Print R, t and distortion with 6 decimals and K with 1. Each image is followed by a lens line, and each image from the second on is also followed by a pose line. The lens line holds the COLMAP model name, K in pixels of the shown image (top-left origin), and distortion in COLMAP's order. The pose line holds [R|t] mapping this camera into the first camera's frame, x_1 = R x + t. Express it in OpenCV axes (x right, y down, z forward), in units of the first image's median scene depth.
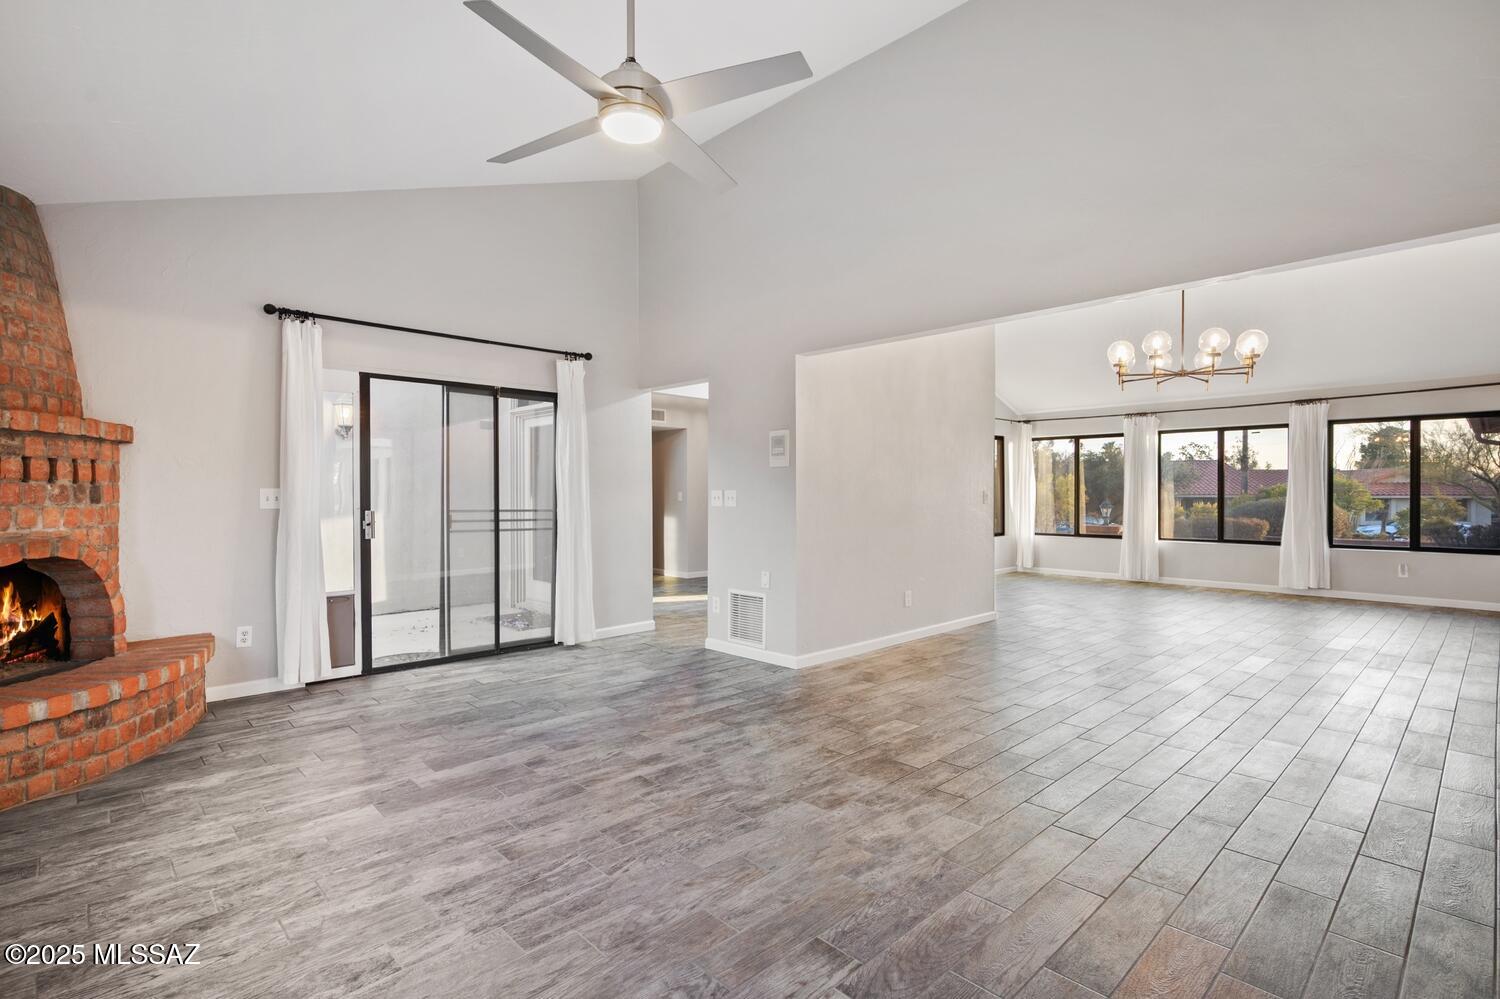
lens RADIAL K [[722.3, 0, 752.3], [0, 722.3, 492.7], [0, 0, 1]] dist [-0.004148, 0.000064]
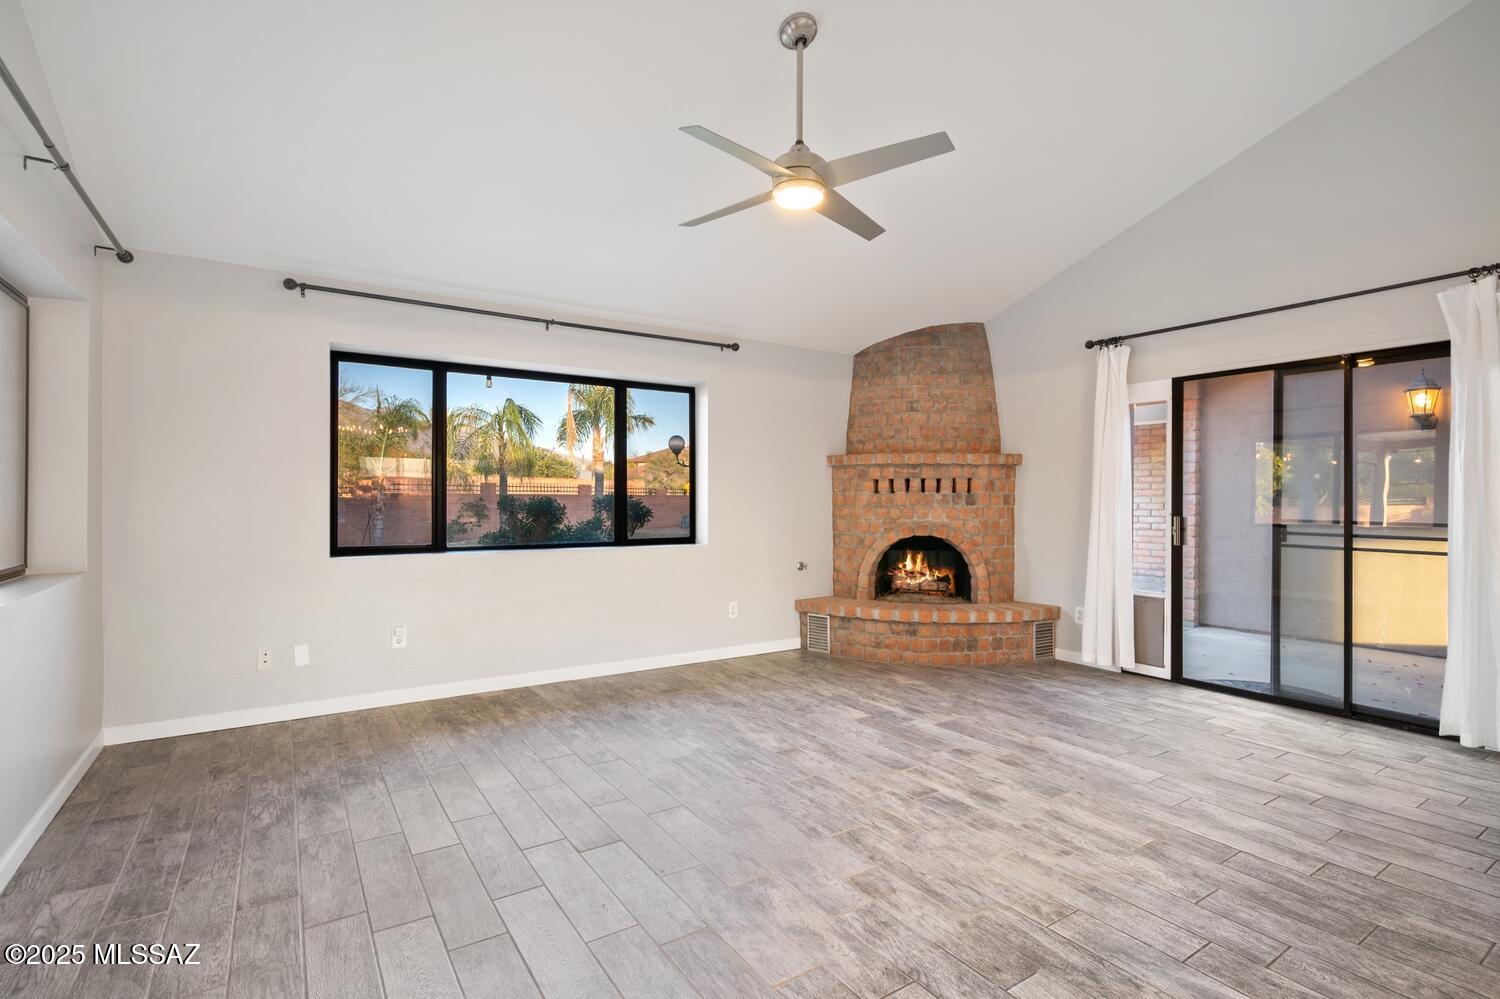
lens RADIAL K [[722.3, 0, 752.3], [0, 722.3, 492.7], [0, 0, 1]] dist [-0.004148, 0.000064]
pose [[-0.187962, -0.007829, -0.982145, 0.797277], [0.001035, 0.999966, -0.008169, -0.000465], [0.982176, -0.002552, -0.187947, 0.884826]]
